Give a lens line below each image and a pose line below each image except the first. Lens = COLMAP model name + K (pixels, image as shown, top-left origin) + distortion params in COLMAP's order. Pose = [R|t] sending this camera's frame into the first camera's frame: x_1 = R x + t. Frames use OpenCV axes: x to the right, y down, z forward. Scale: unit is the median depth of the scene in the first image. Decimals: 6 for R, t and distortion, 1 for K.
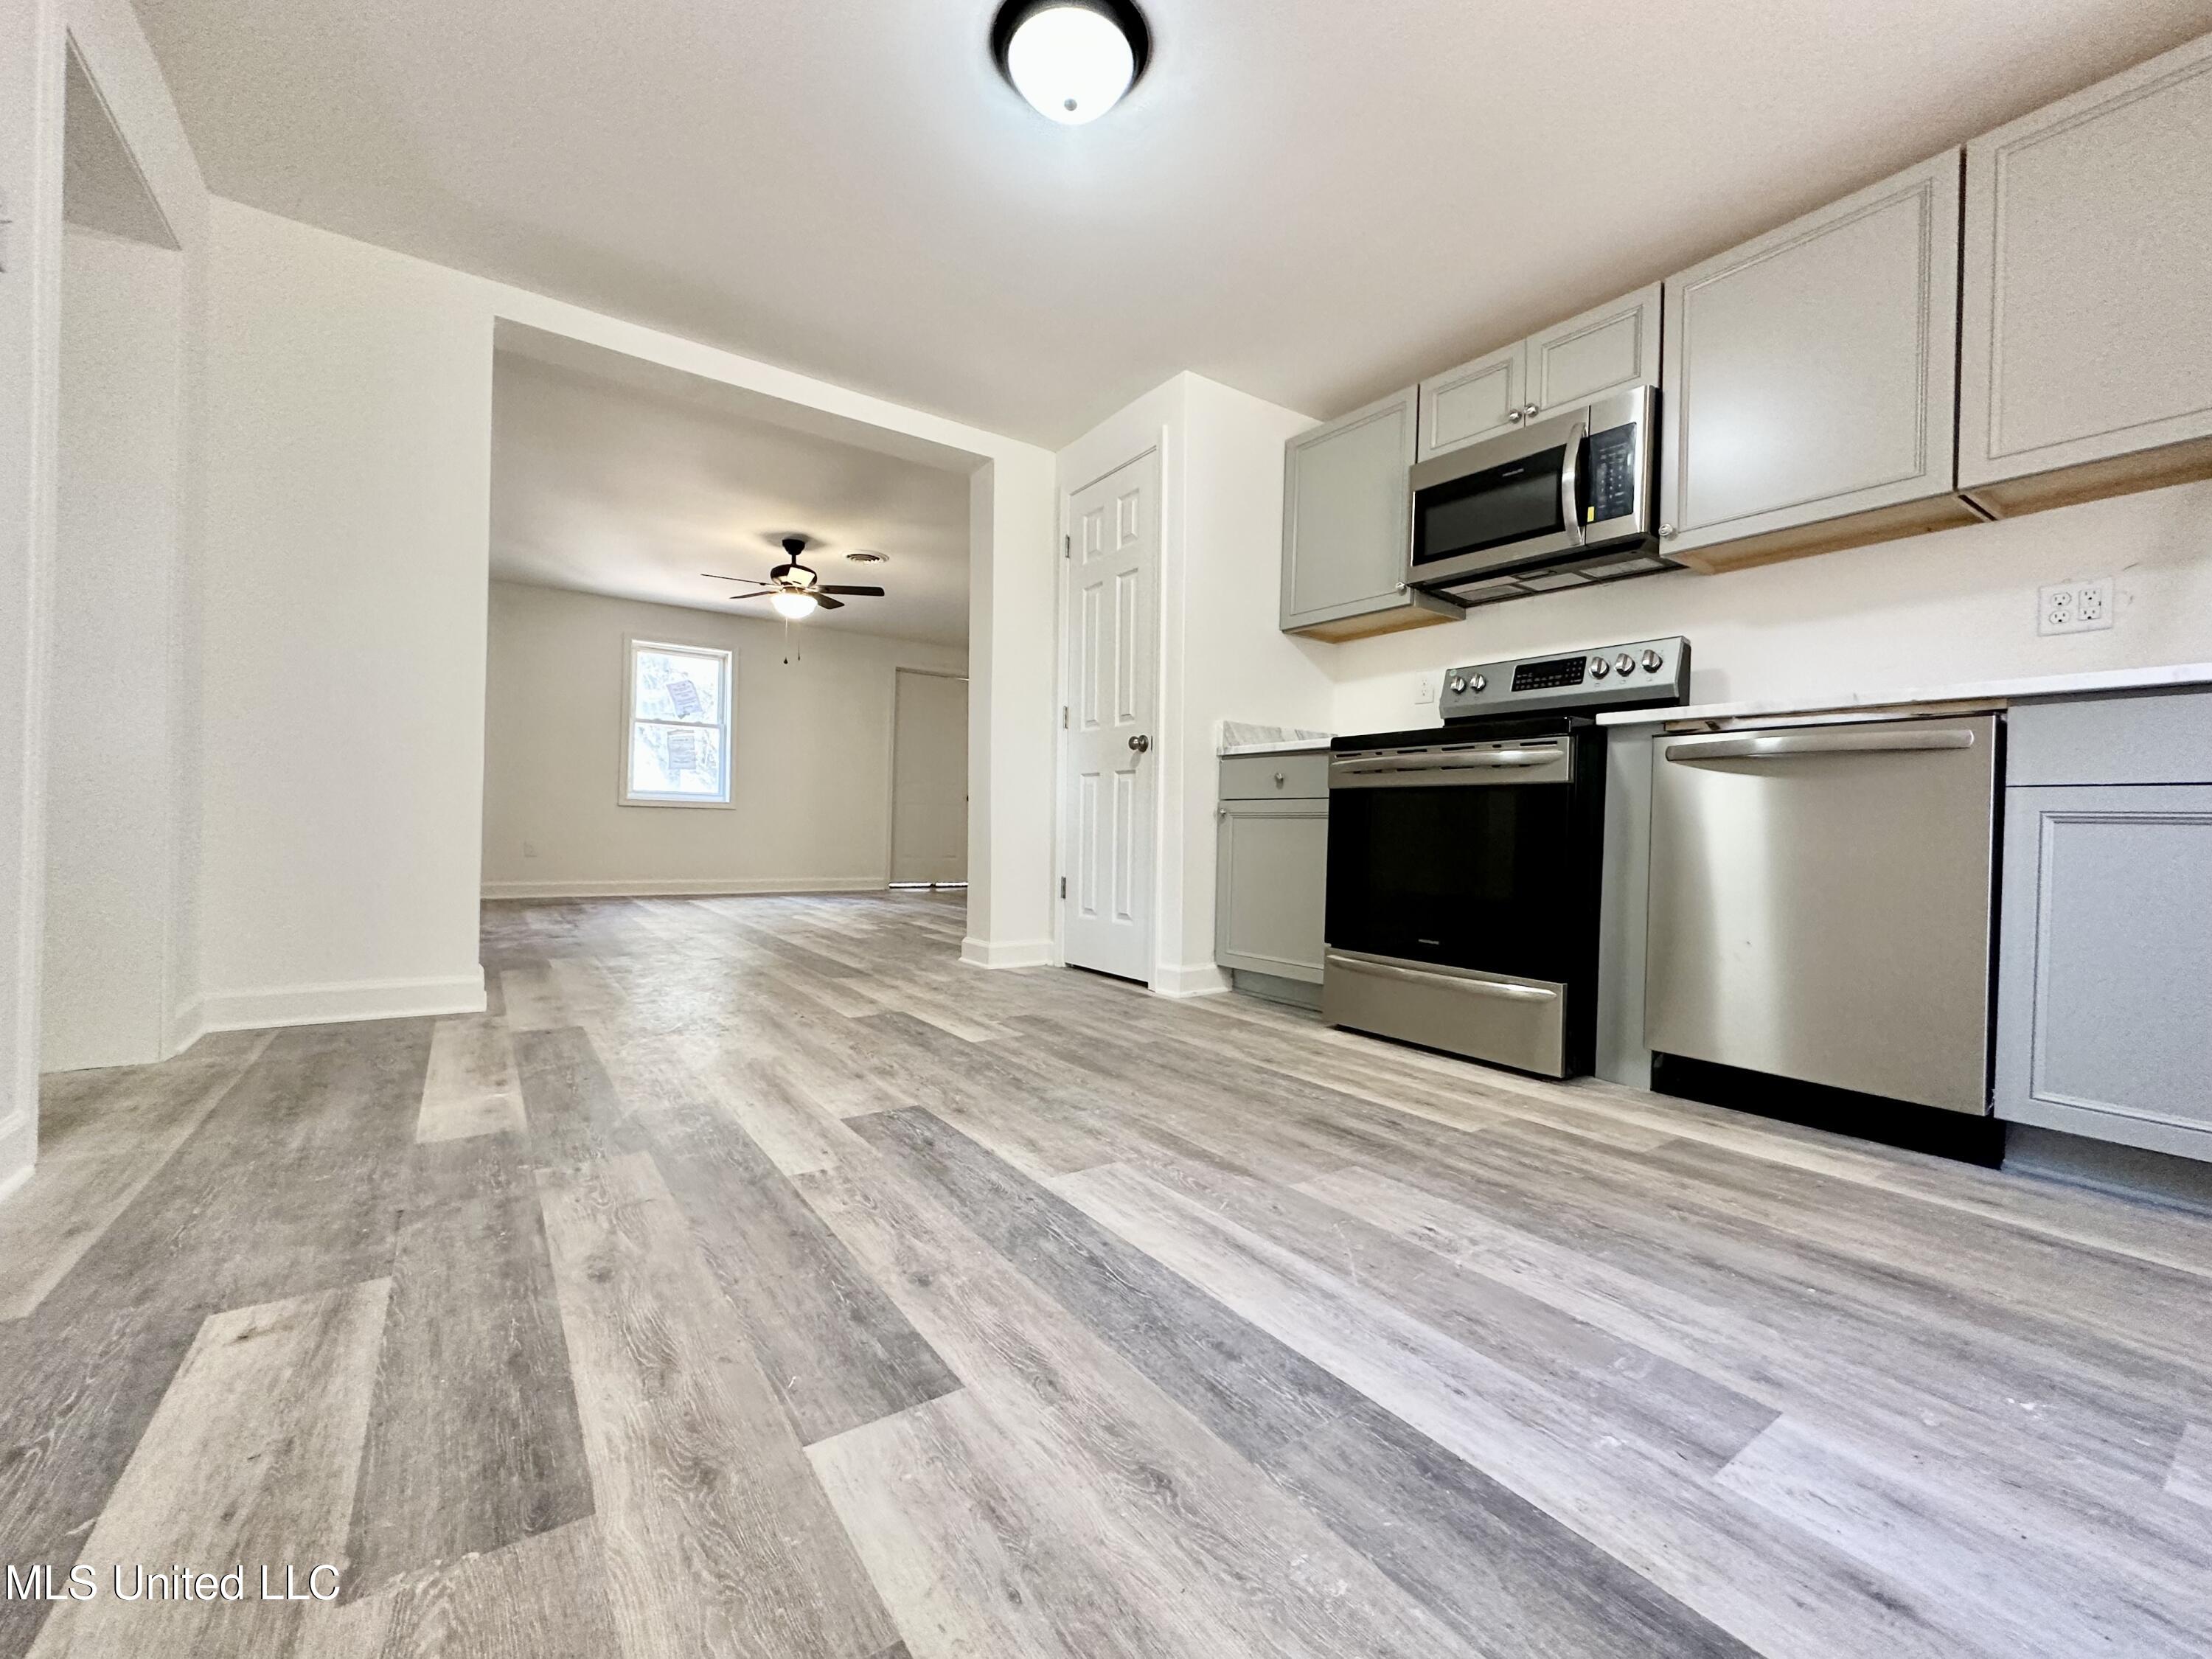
lens RADIAL K [[903.8, 0, 1107.8], [0, 903.8, 827.2], [0, 0, 1]] dist [-0.001296, 0.000792]
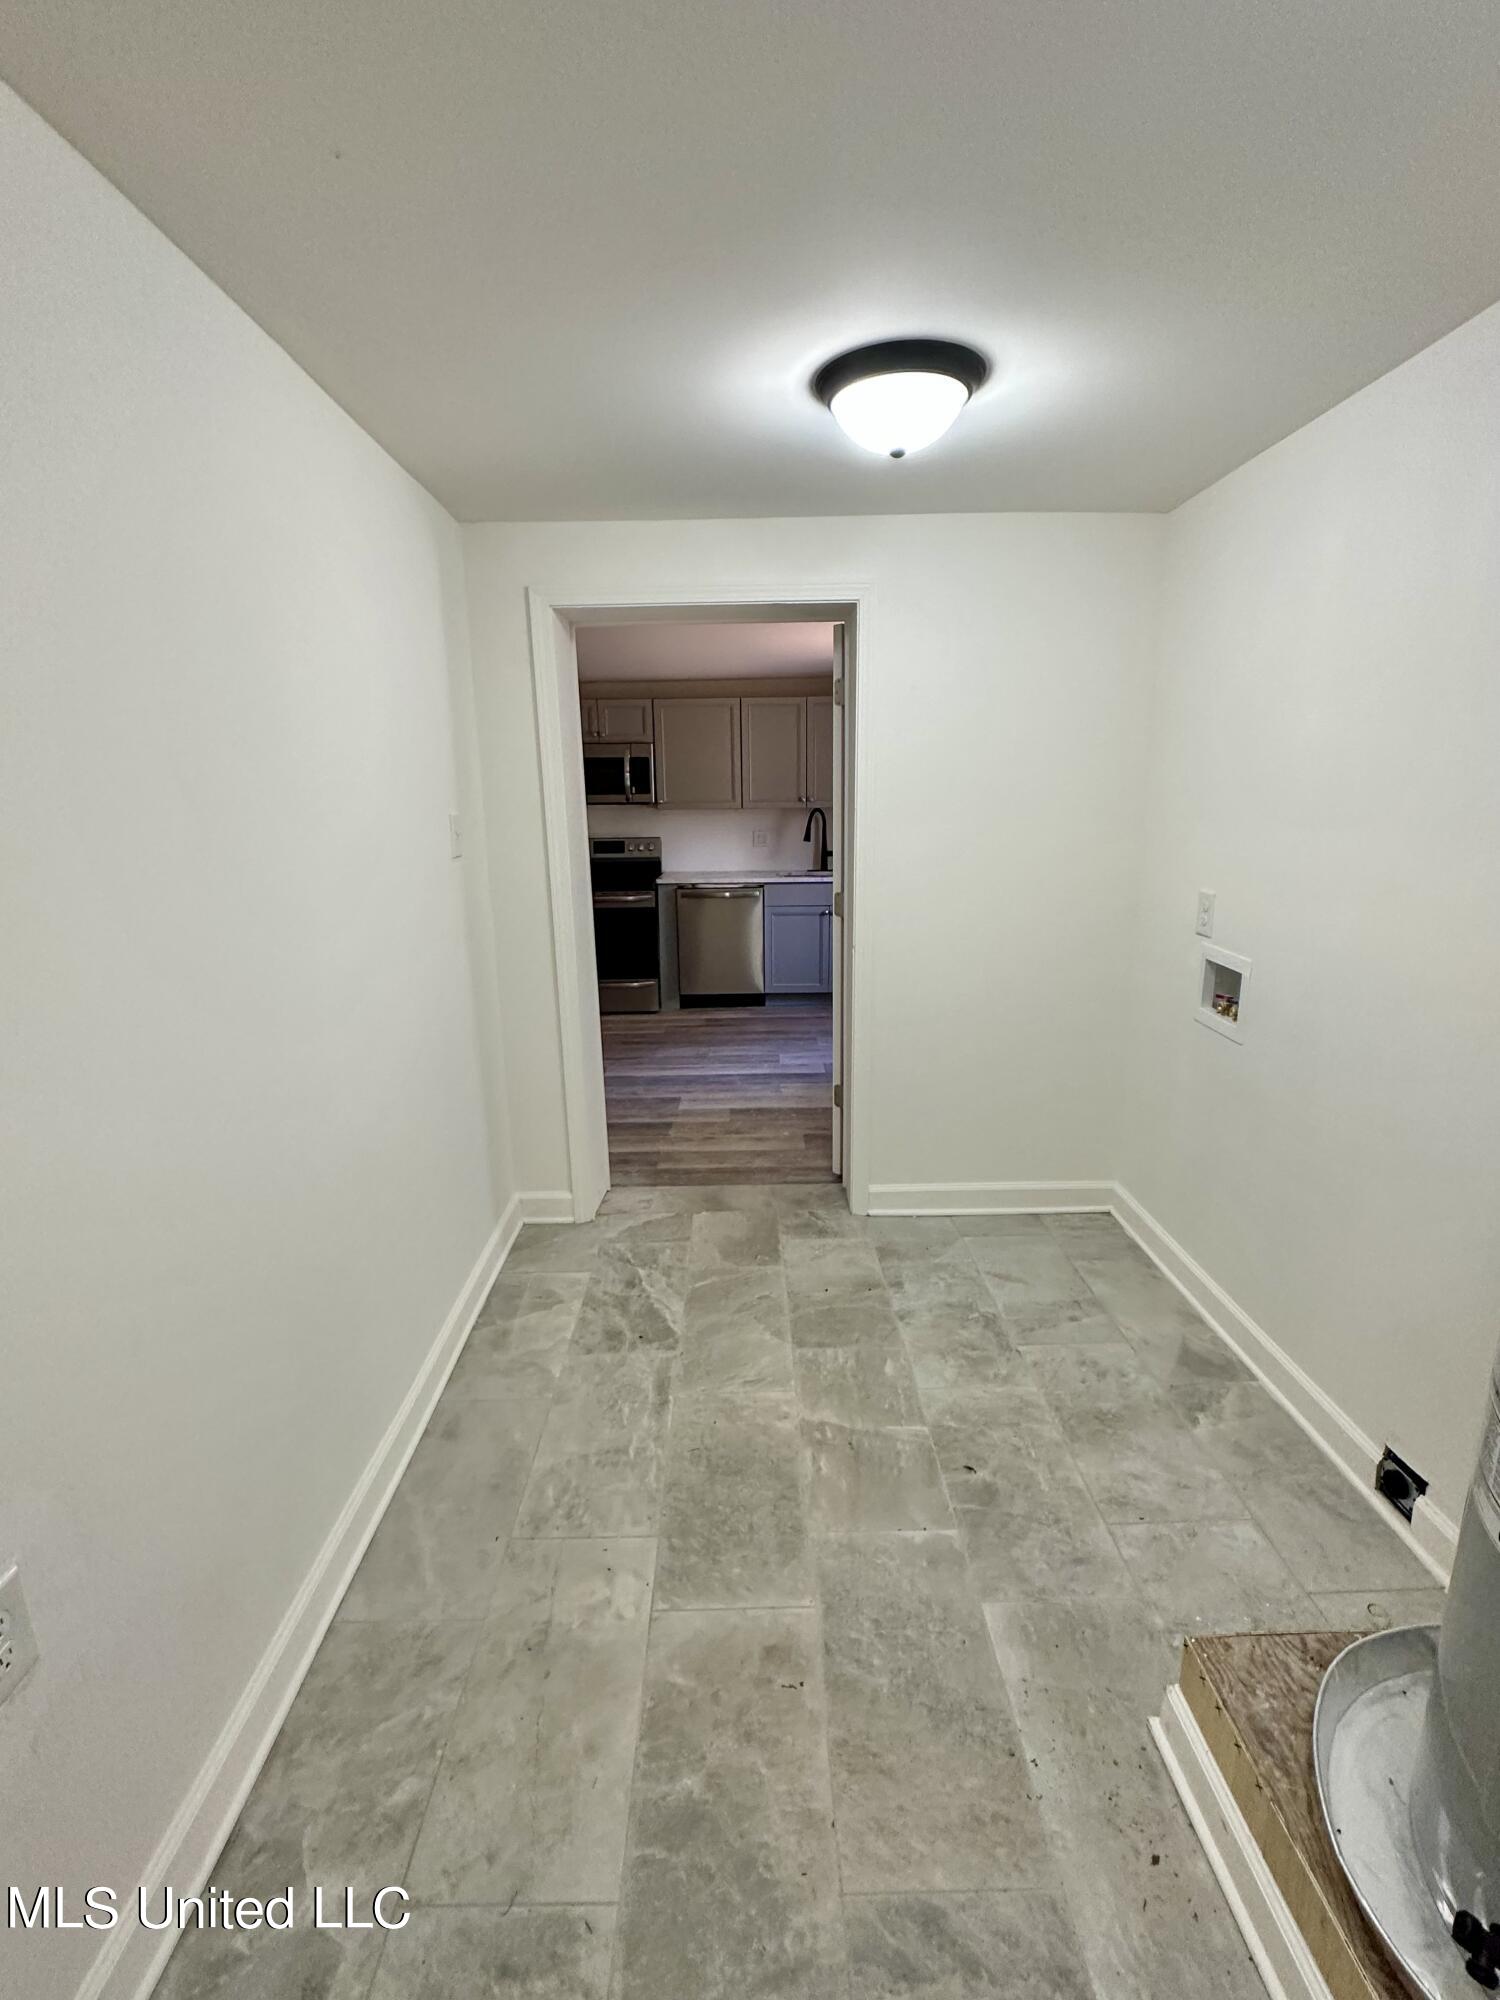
lens RADIAL K [[877.8, 0, 748.0], [0, 877.8, 1002.4], [0, 0, 1]] dist [0.007084, 0.000366]
pose [[0.569299, -0.216584, 0.793089, -1.803338], [0.027810, 0.969196, 0.244714, -0.493794], [-0.821660, -0.117259, 0.557786, -0.911414]]
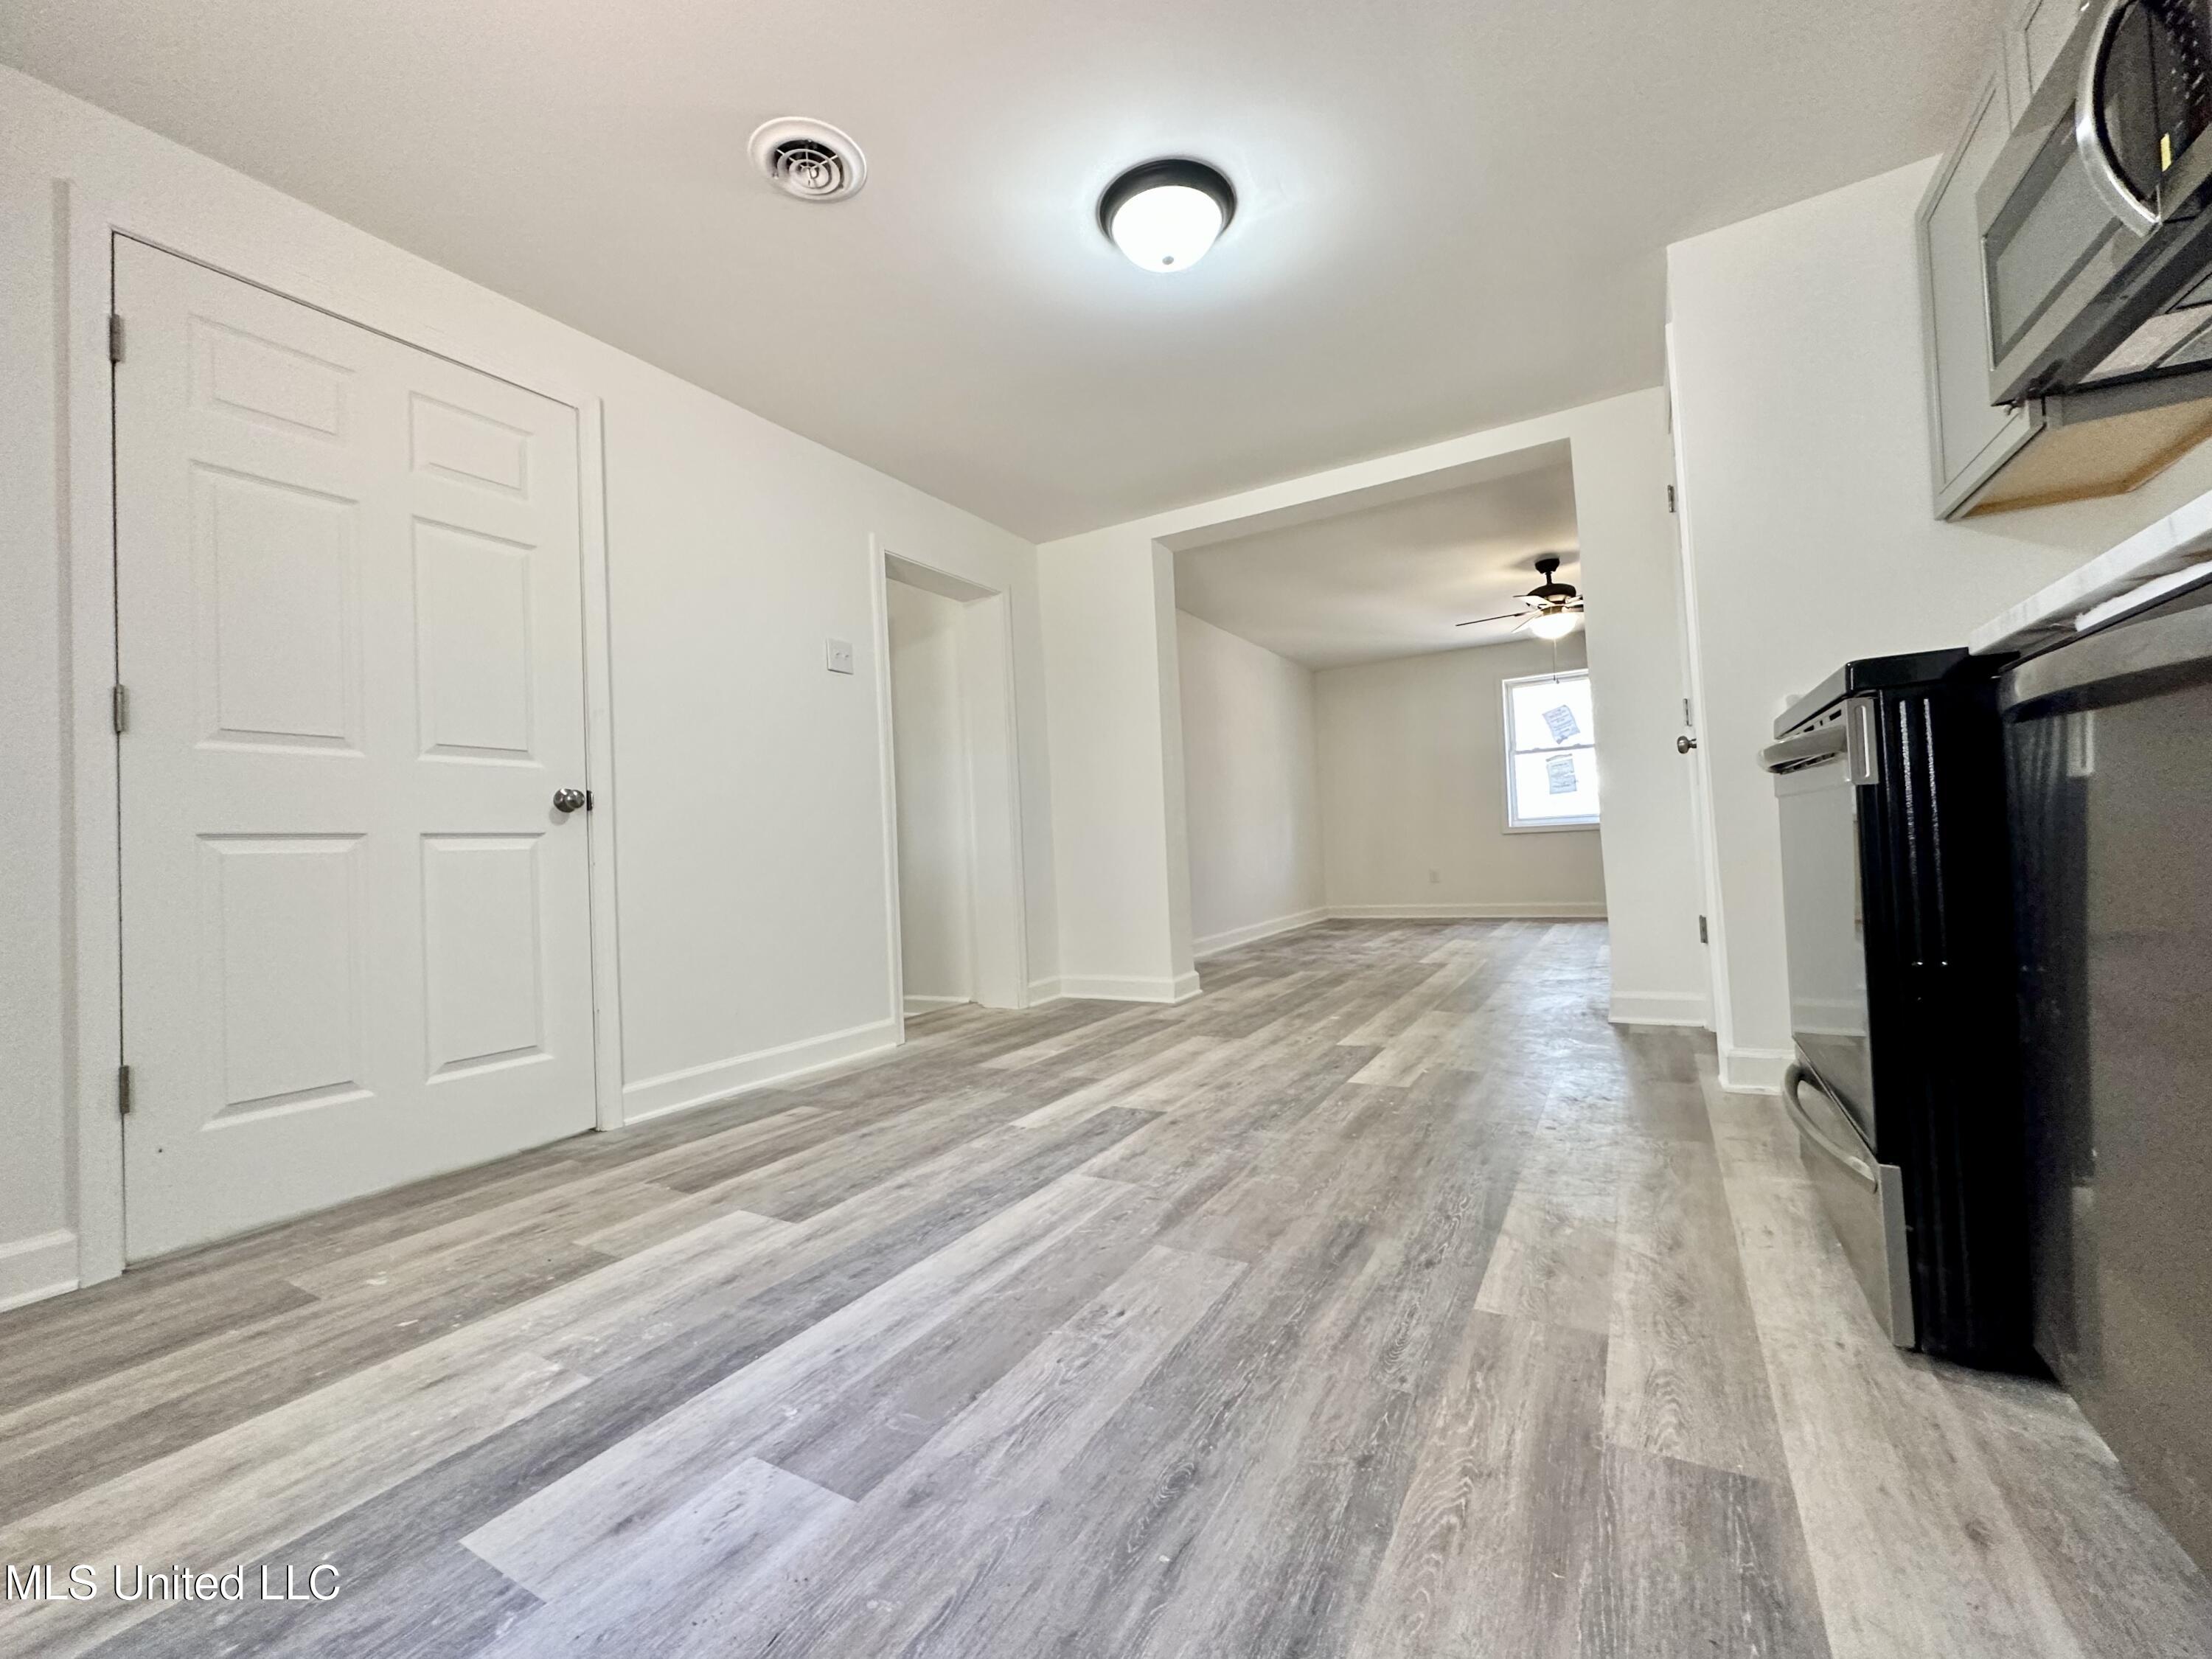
lens RADIAL K [[903.8, 0, 1104.5], [0, 903.8, 827.2], [0, 0, 1]] dist [-0.001296, 0.000792]
pose [[0.409633, -0.068020, -0.909711, 0.963384], [0.058888, 0.997108, -0.048038, -0.030781], [0.910348, -0.033893, 0.412454, 0.443065]]
